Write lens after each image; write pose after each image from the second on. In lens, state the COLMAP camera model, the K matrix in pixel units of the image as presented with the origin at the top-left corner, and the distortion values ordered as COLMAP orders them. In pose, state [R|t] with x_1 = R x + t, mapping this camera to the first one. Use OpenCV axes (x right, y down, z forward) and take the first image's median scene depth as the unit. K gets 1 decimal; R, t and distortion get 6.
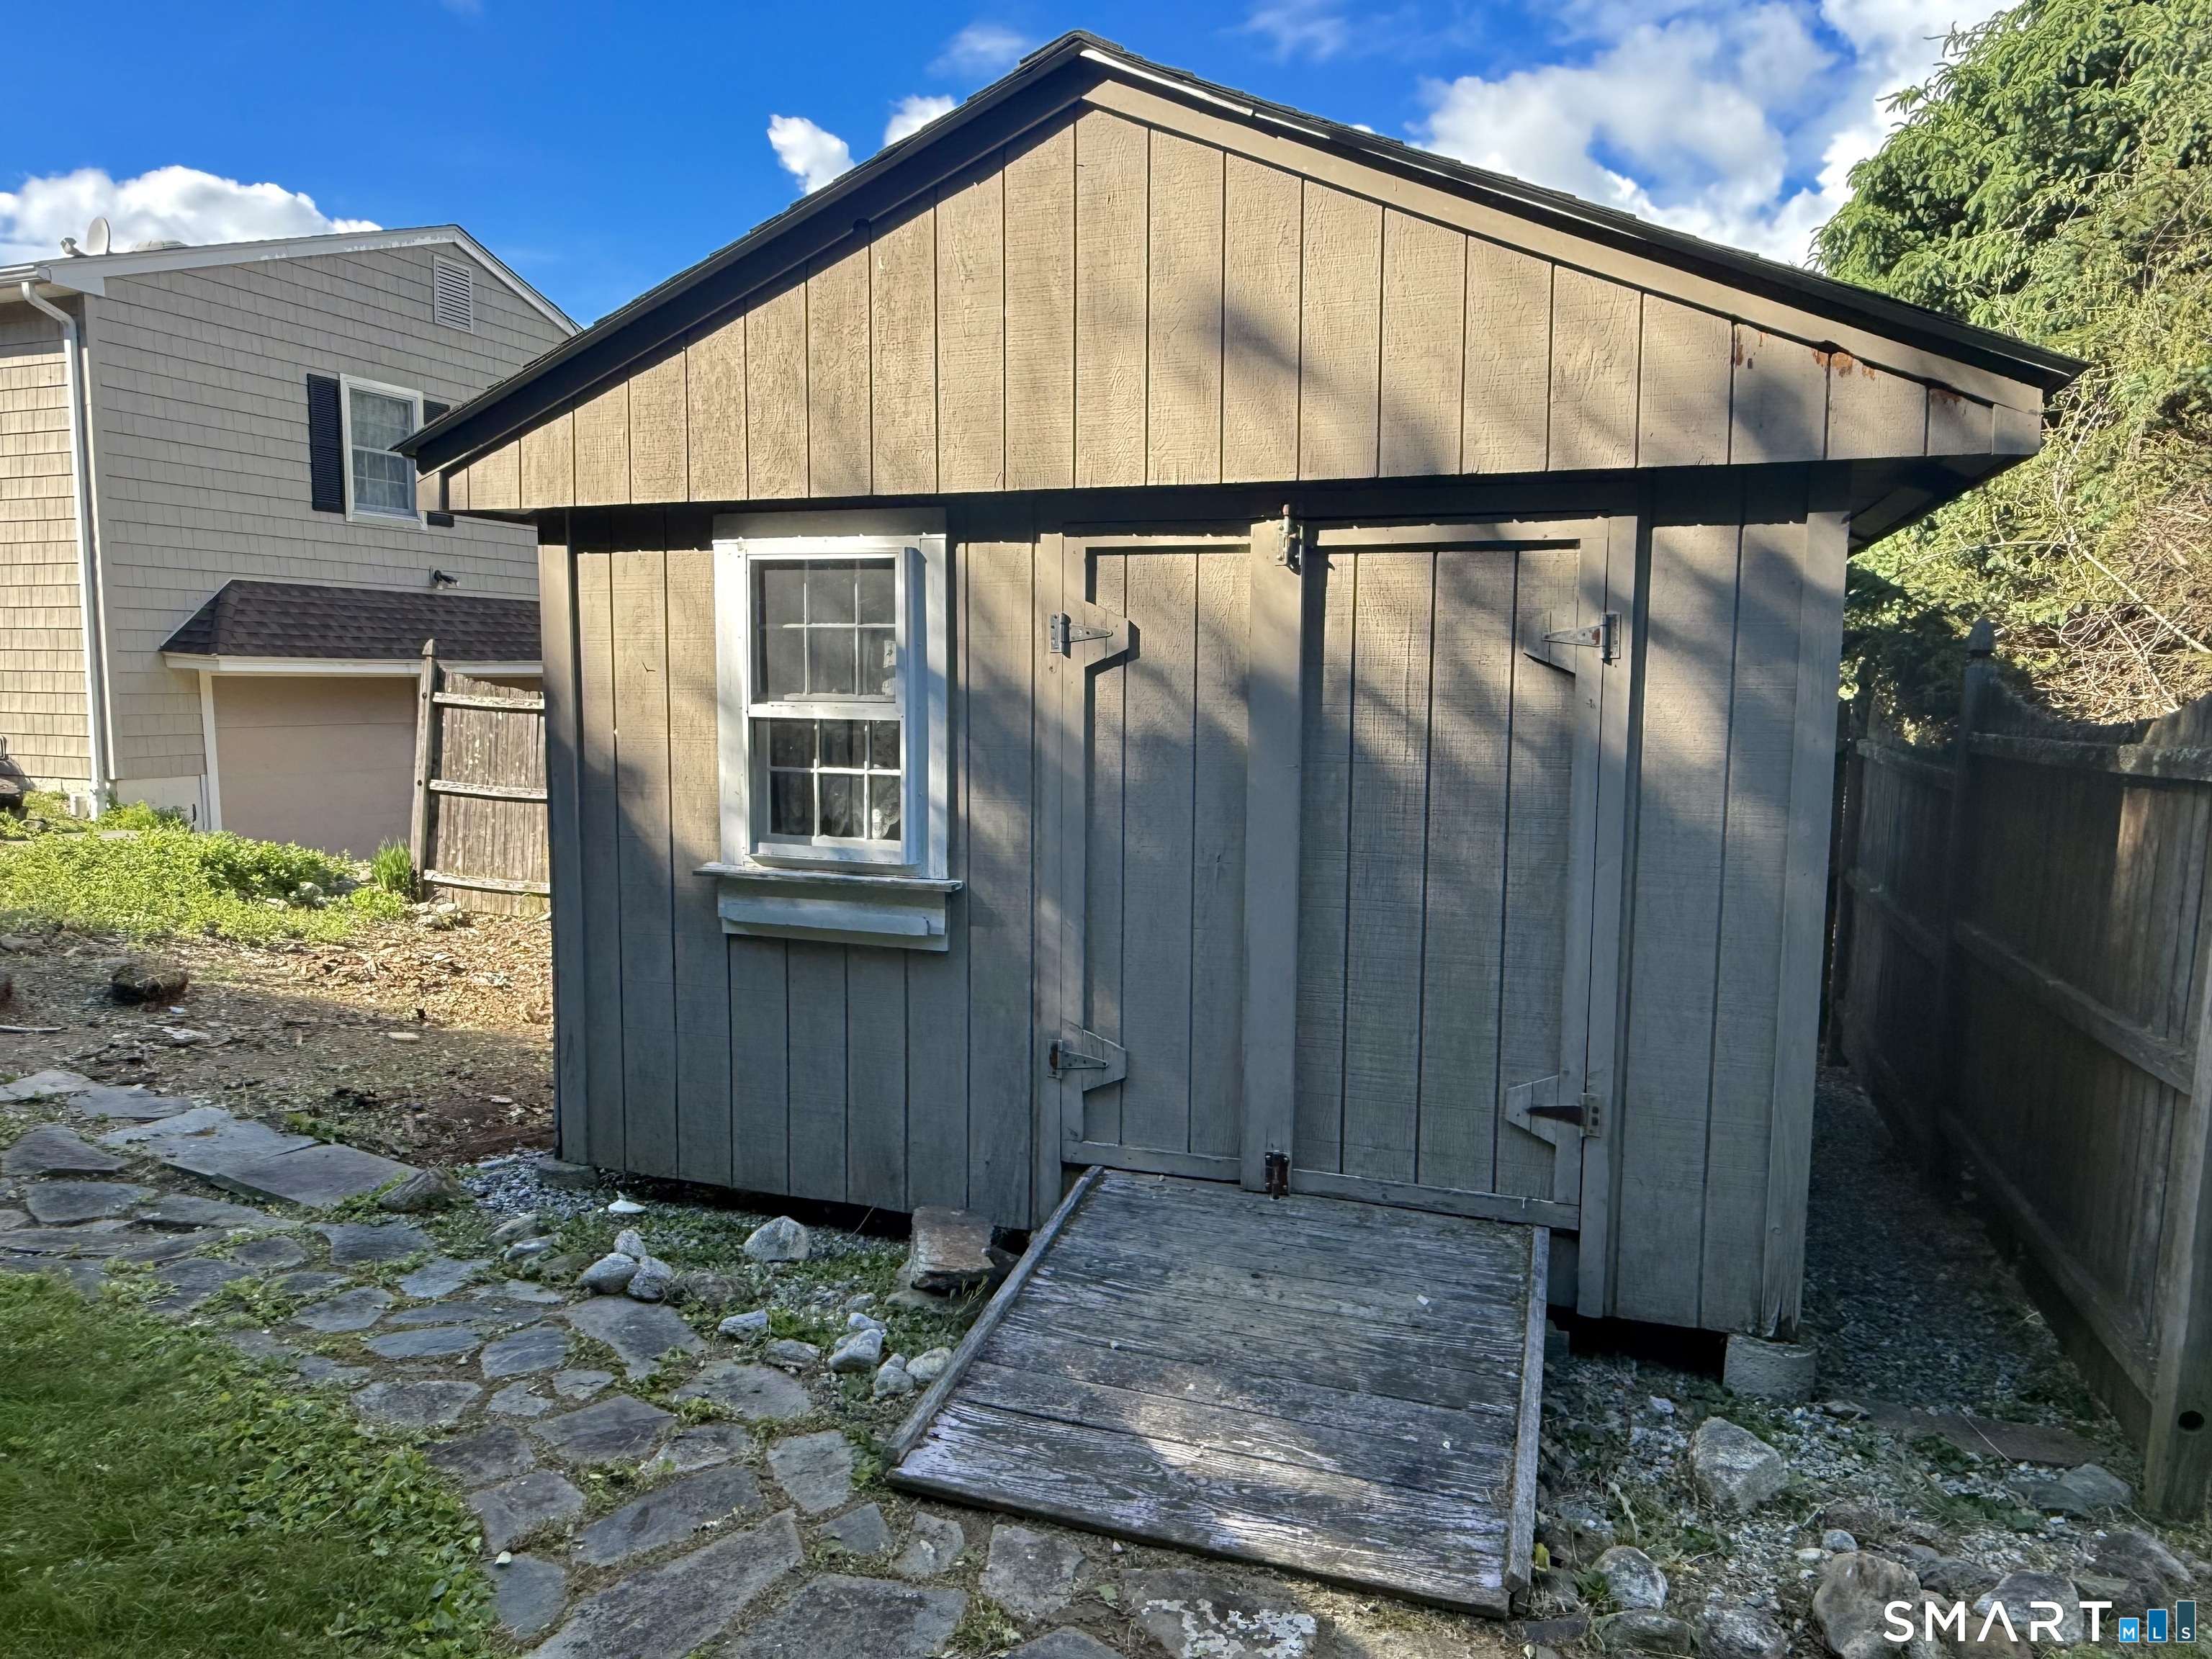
lens RADIAL K [[1460.5, 0, 1106.0], [0, 1460.5, 829.5], [0, 0, 1]] dist [-0.007794, 0.001143]
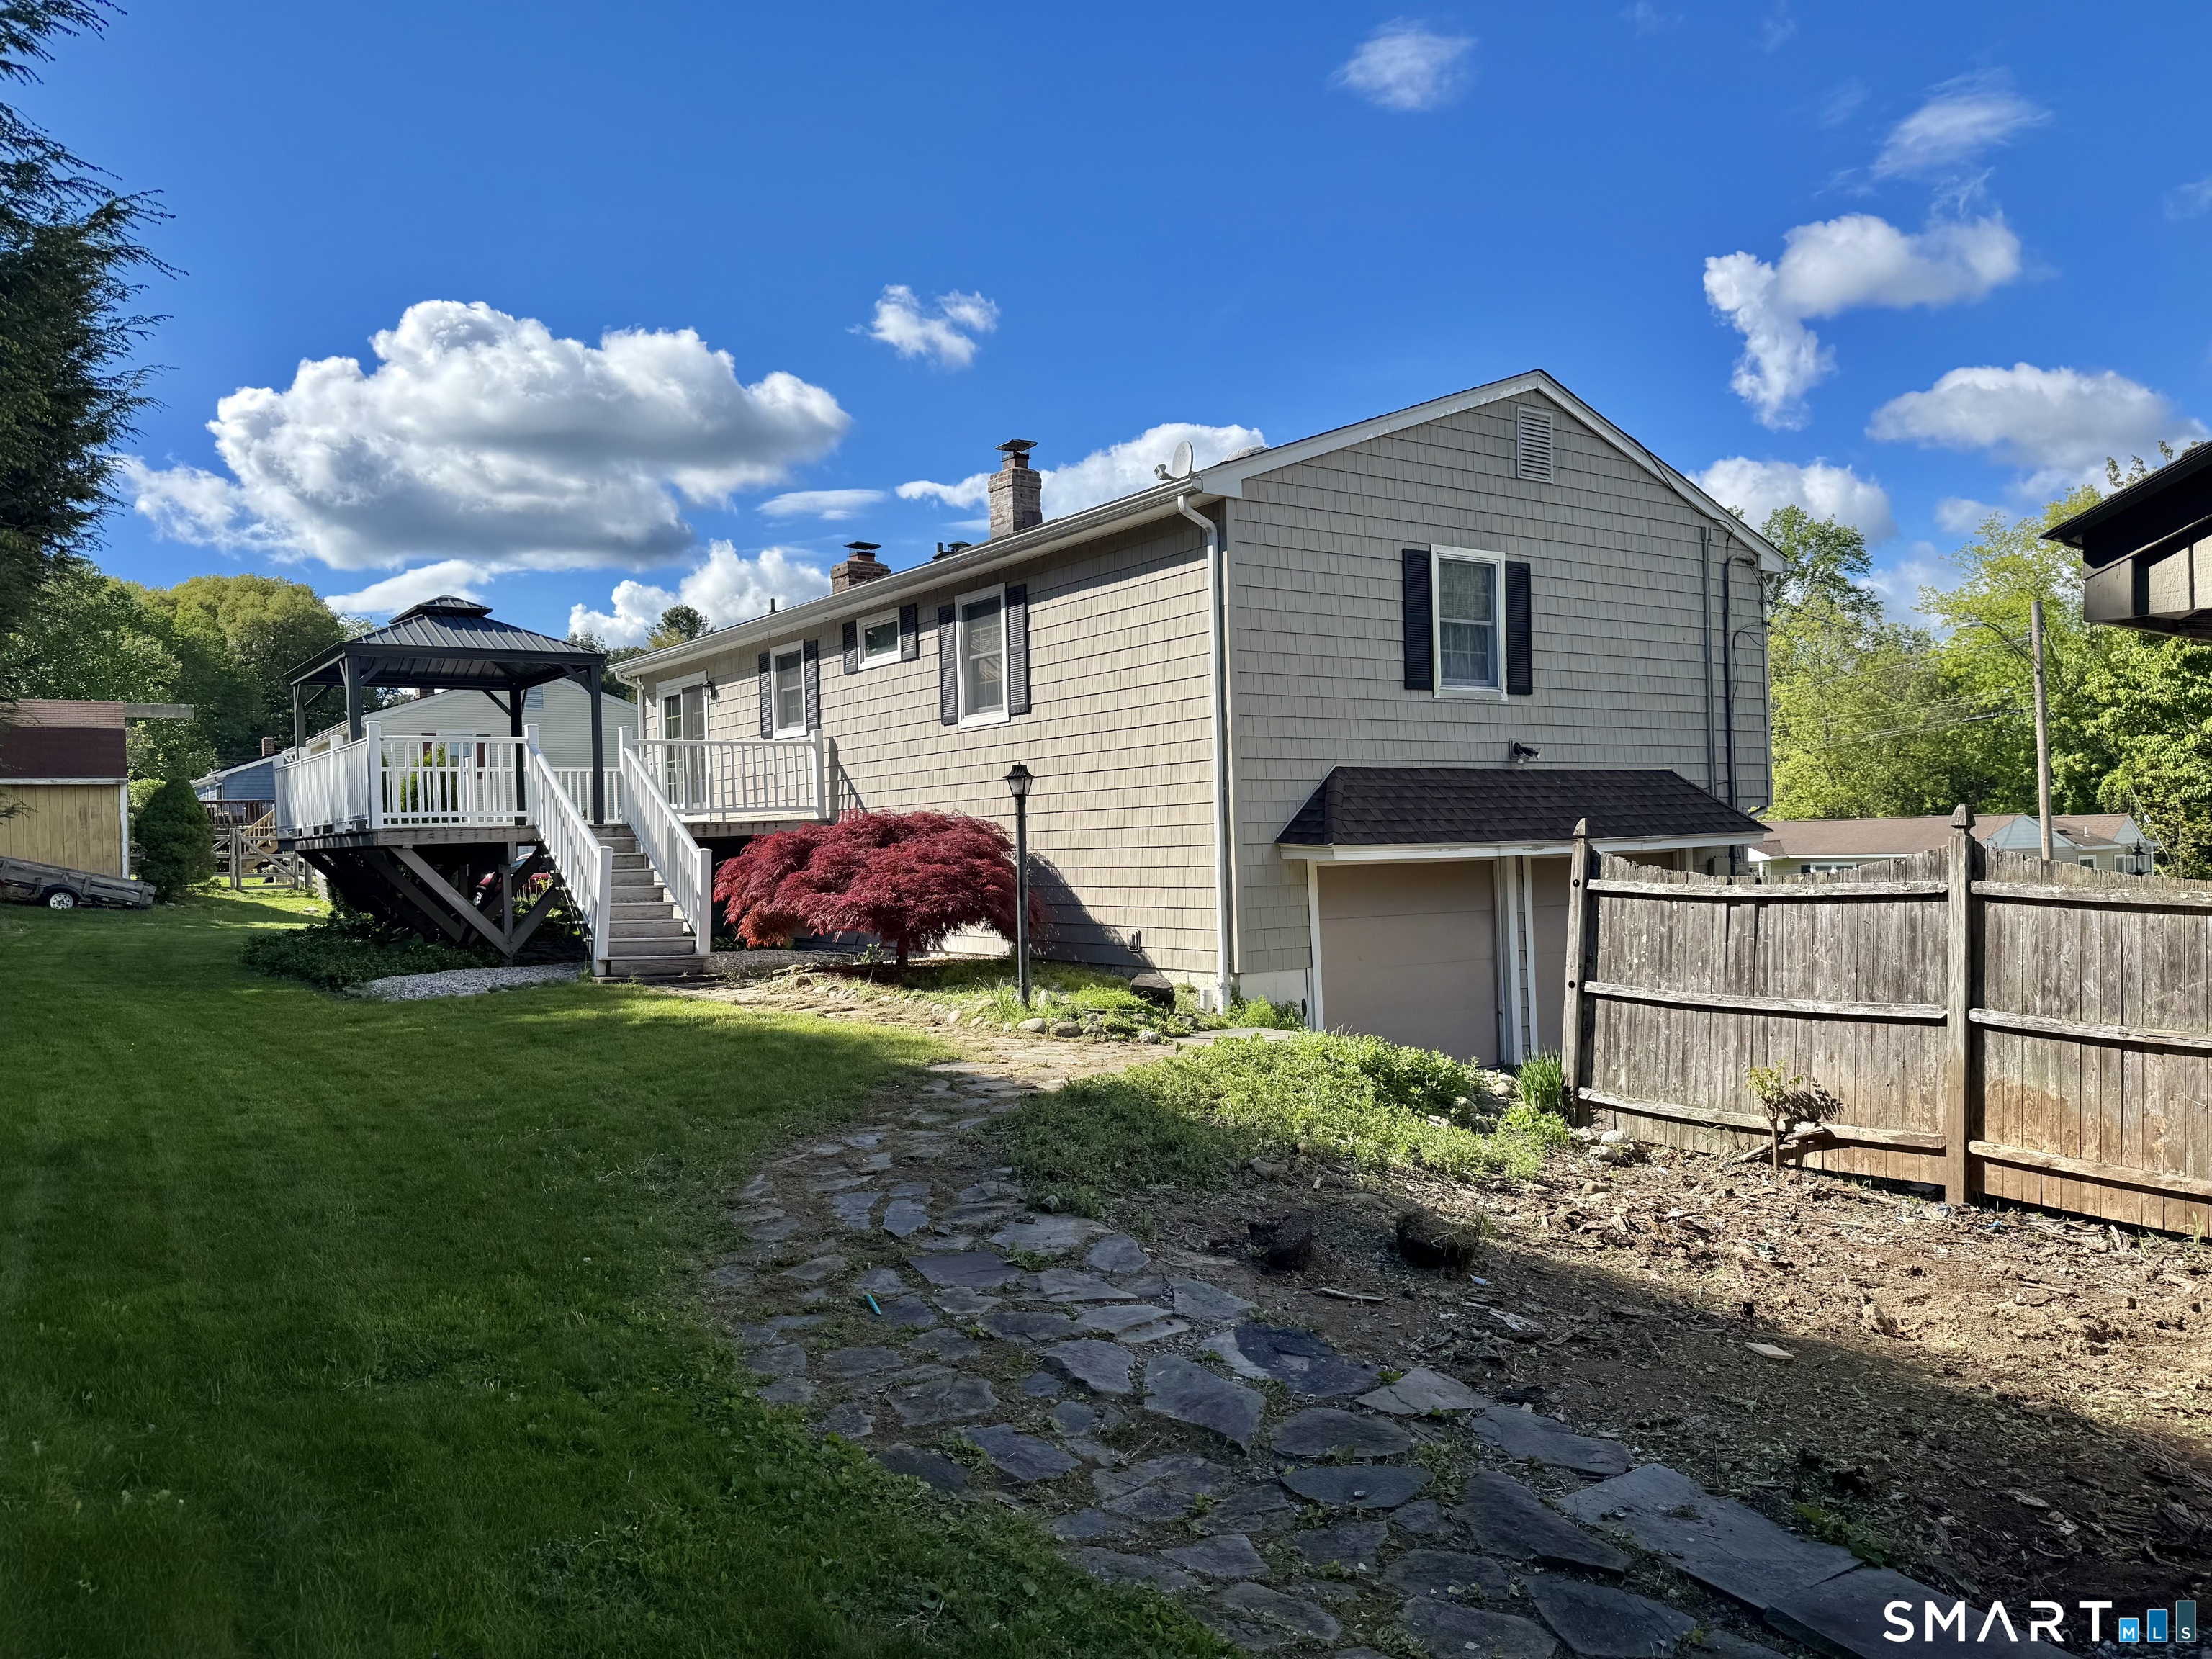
lens RADIAL K [[1586.0, 0, 1106.0], [0, 1586.0, 829.5], [0, 0, 1]] dist [0.120047, -0.175742]
pose [[0.823896, -0.043647, -0.565058, -0.158910], [-0.021732, 0.993864, -0.108457, -0.014235], [0.566324, 0.101637, 0.817892, 0.061595]]
